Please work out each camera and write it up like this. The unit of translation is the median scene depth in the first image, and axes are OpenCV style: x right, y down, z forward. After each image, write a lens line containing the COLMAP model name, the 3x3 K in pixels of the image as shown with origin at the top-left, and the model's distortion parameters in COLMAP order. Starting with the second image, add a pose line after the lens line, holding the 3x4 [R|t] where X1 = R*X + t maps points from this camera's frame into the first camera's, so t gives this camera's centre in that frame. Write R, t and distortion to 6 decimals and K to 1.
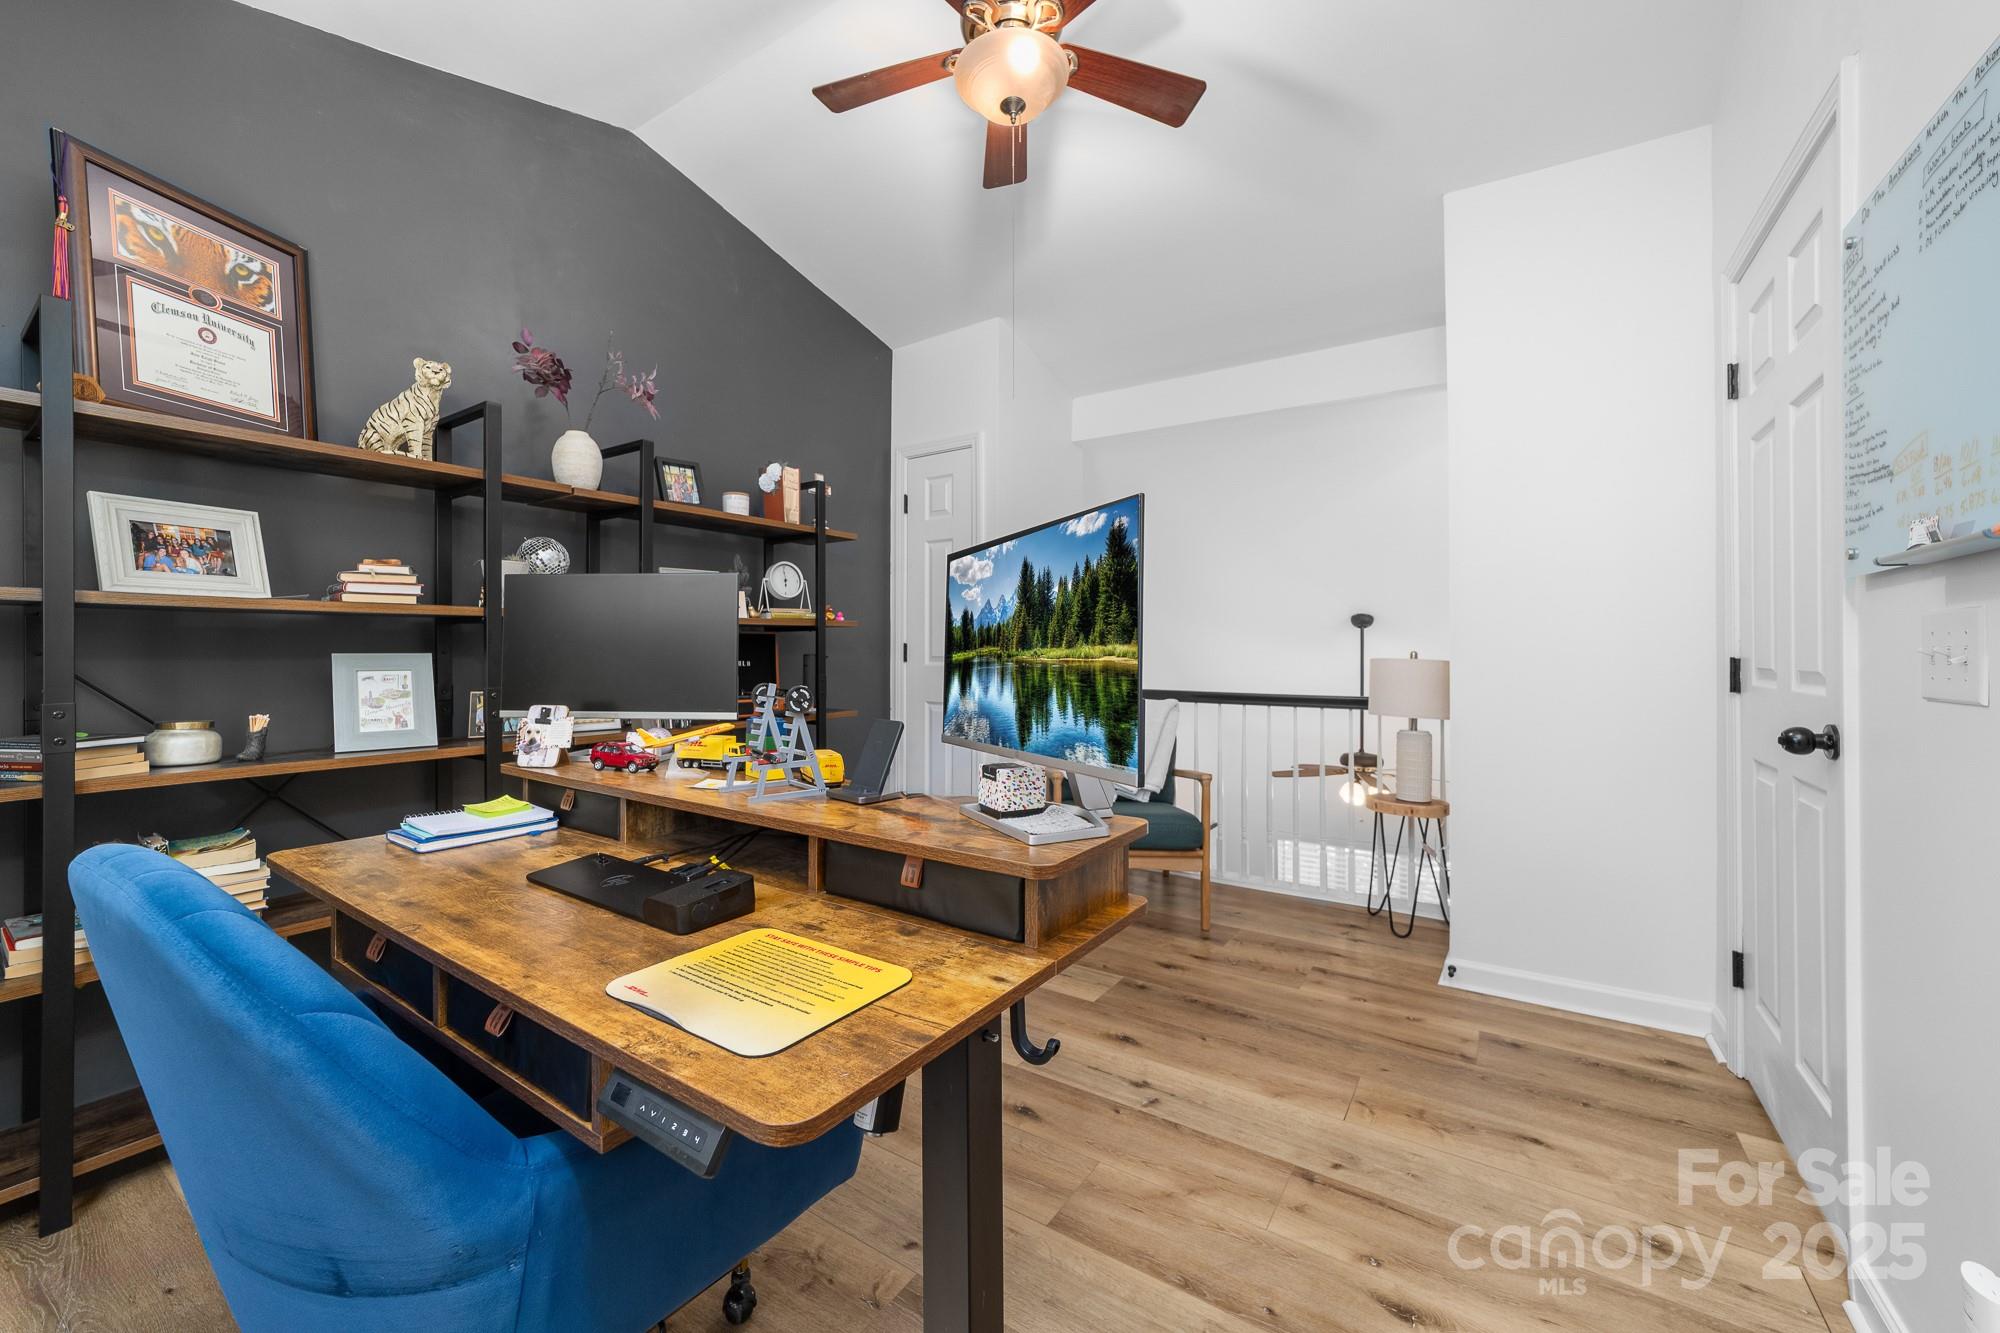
lens RADIAL K [[777.7, 0, 987.6], [0, 777.7, 661.8], [0, 0, 1]] dist [-0.001727, -0.000162]
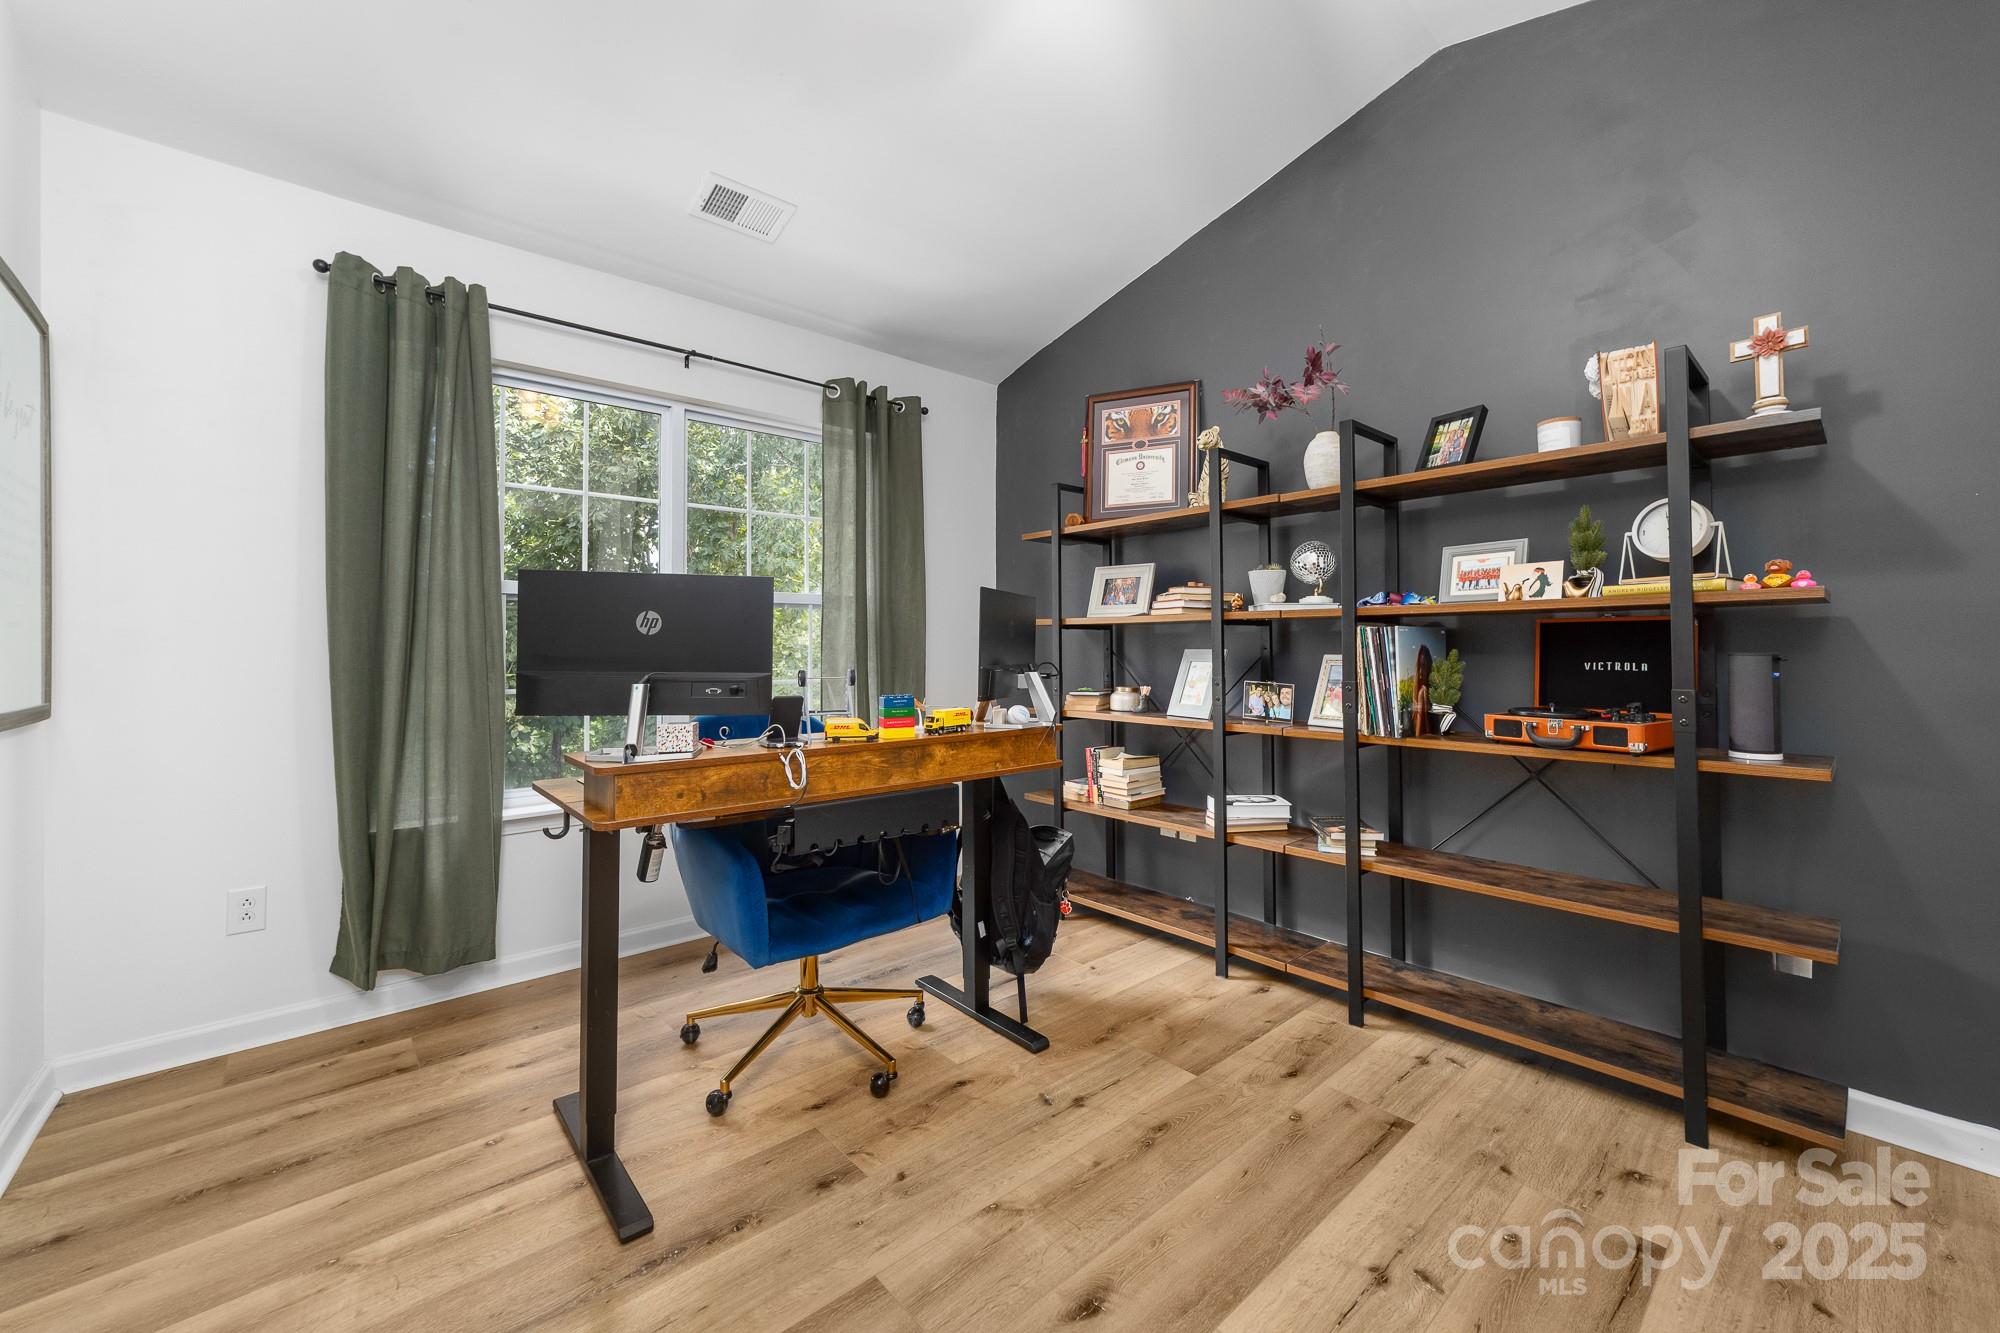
lens RADIAL K [[777.7, 0, 988.2], [0, 777.7, 647.7], [0, 0, 1]] dist [-0.001727, -0.000162]
pose [[-0.249195, 0.005268, -0.968439, 0.722207], [-0.009431, 0.999925, 0.007866, -0.022498], [0.968407, 0.011093, -0.249127, 1.045385]]
